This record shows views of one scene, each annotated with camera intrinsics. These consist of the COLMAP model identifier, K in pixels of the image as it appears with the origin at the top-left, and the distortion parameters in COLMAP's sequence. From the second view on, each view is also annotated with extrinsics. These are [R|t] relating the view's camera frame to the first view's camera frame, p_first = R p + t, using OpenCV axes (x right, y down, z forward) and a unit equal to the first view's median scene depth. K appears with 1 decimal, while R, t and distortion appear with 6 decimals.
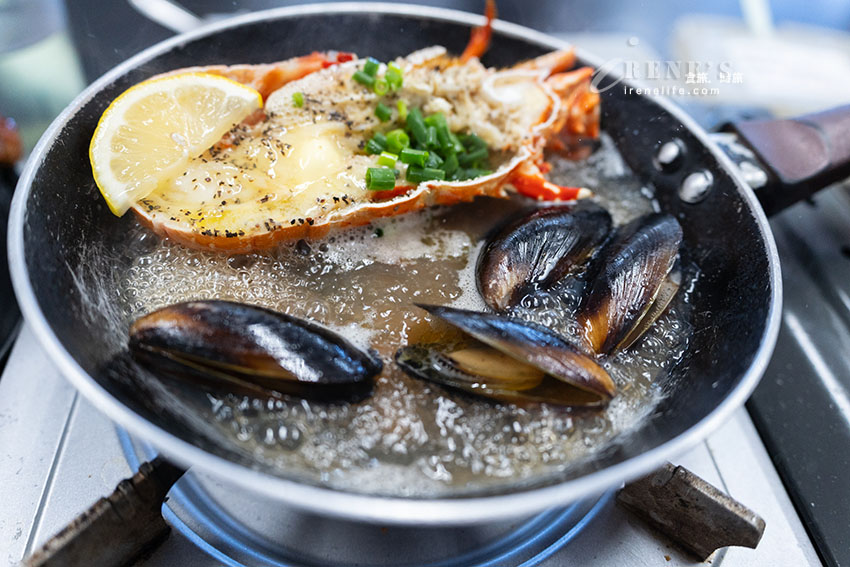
lens RADIAL K [[667.5, 0, 425.0], [0, 667.5, 283.5], [0, 0, 1]] dist [-0.009468, -0.001502]
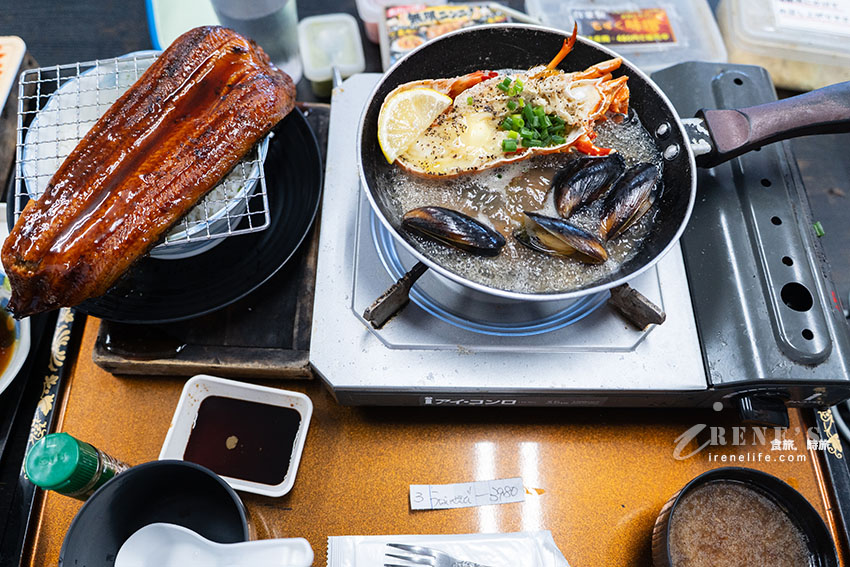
lens RADIAL K [[667.5, 0, 425.0], [0, 667.5, 283.5], [0, 0, 1]] dist [-0.009468, -0.001502]
pose [[0.991775, 0.067844, -0.108537, -0.068645], [-0.035804, 0.961166, 0.273638, -0.287641], [0.122886, -0.267501, 0.955689, -1.060019]]
